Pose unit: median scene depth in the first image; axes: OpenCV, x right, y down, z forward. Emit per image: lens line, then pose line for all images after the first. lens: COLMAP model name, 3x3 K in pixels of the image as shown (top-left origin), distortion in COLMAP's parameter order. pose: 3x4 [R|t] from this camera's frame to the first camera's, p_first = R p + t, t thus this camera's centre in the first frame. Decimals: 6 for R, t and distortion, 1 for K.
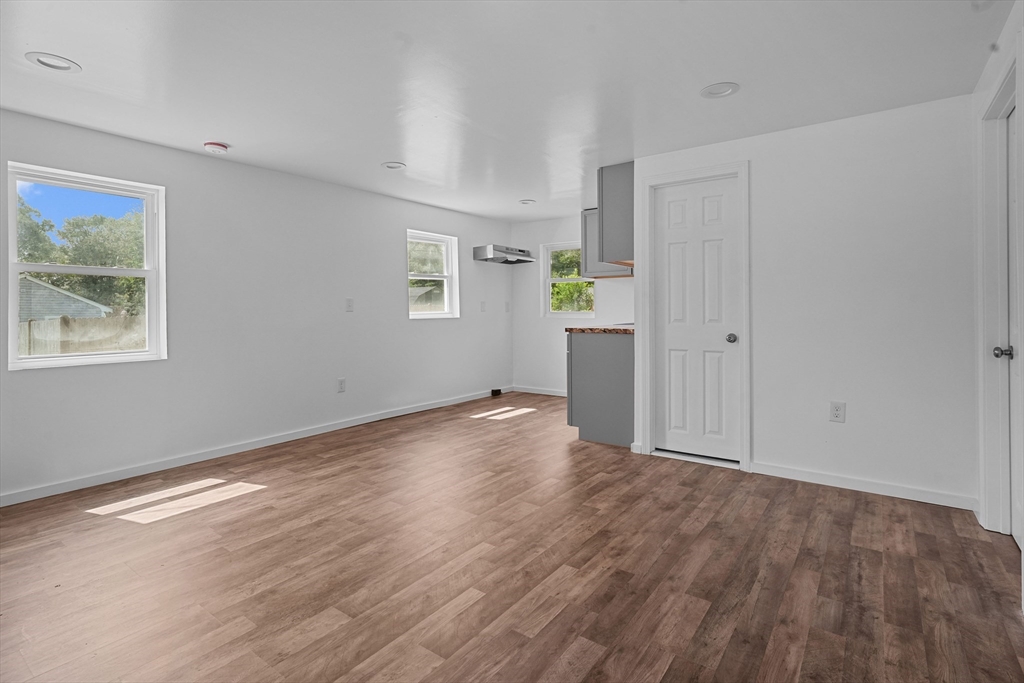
lens RADIAL K [[496.6, 0, 527.0], [0, 496.6, 308.7], [0, 0, 1]] dist [0.000057, 0.000998]
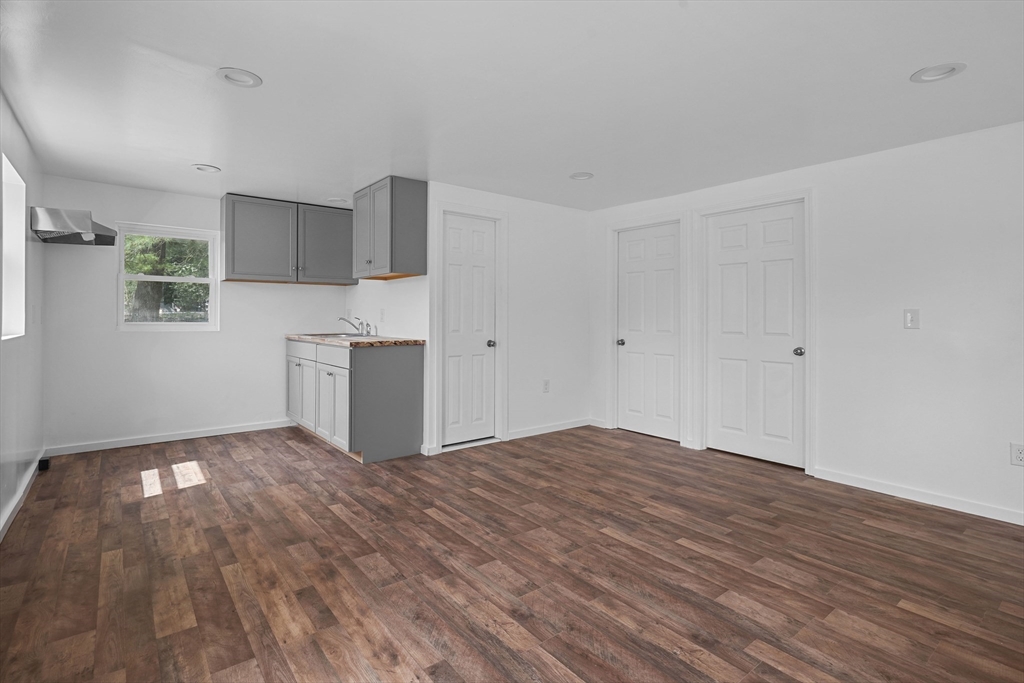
lens RADIAL K [[496.6, 0, 522.8], [0, 496.6, 317.9], [0, 0, 1]] dist [0.000057, 0.000998]
pose [[0.269016, 0.004130, 0.963127, -0.758931], [0.001651, 0.999987, -0.004749, -0.000085], [-0.963134, 0.002867, 0.269005, 0.546526]]
